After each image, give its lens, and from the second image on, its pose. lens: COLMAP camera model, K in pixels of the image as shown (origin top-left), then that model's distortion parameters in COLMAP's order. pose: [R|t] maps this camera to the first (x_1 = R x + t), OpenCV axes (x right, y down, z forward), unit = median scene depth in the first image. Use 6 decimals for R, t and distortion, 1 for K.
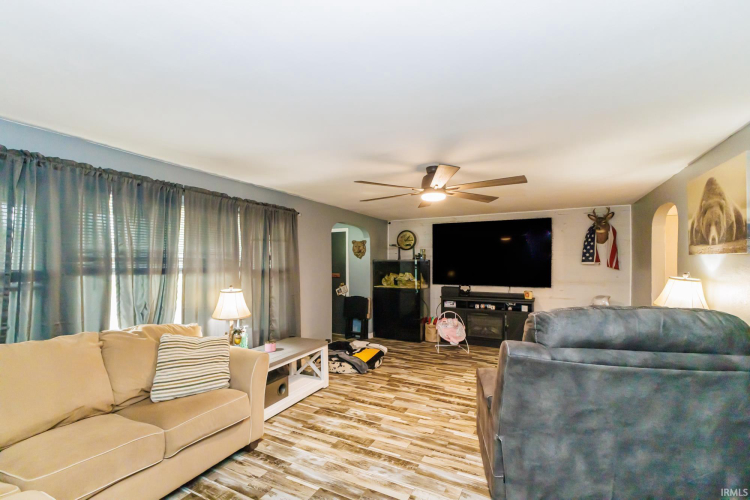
lens RADIAL K [[326.5, 0, 375.0], [0, 326.5, 250.0], [0, 0, 1]] dist [0.011969, 0.000066]
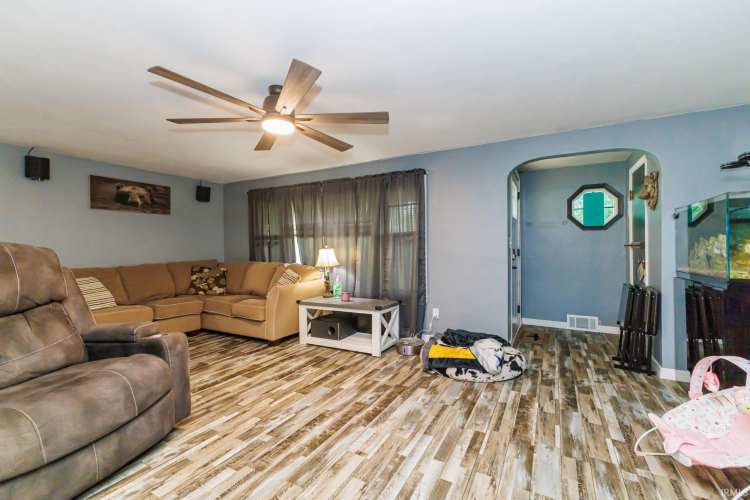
lens RADIAL K [[314.7, 0, 375.0], [0, 314.7, 250.0], [0, 0, 1]] dist [0.000785, 0.000030]
pose [[-0.003129, 0.005875, -0.999978, 0.897605], [0.046199, 0.998916, 0.005724, 0.131148], [0.998927, -0.046180, -0.003397, 1.215403]]
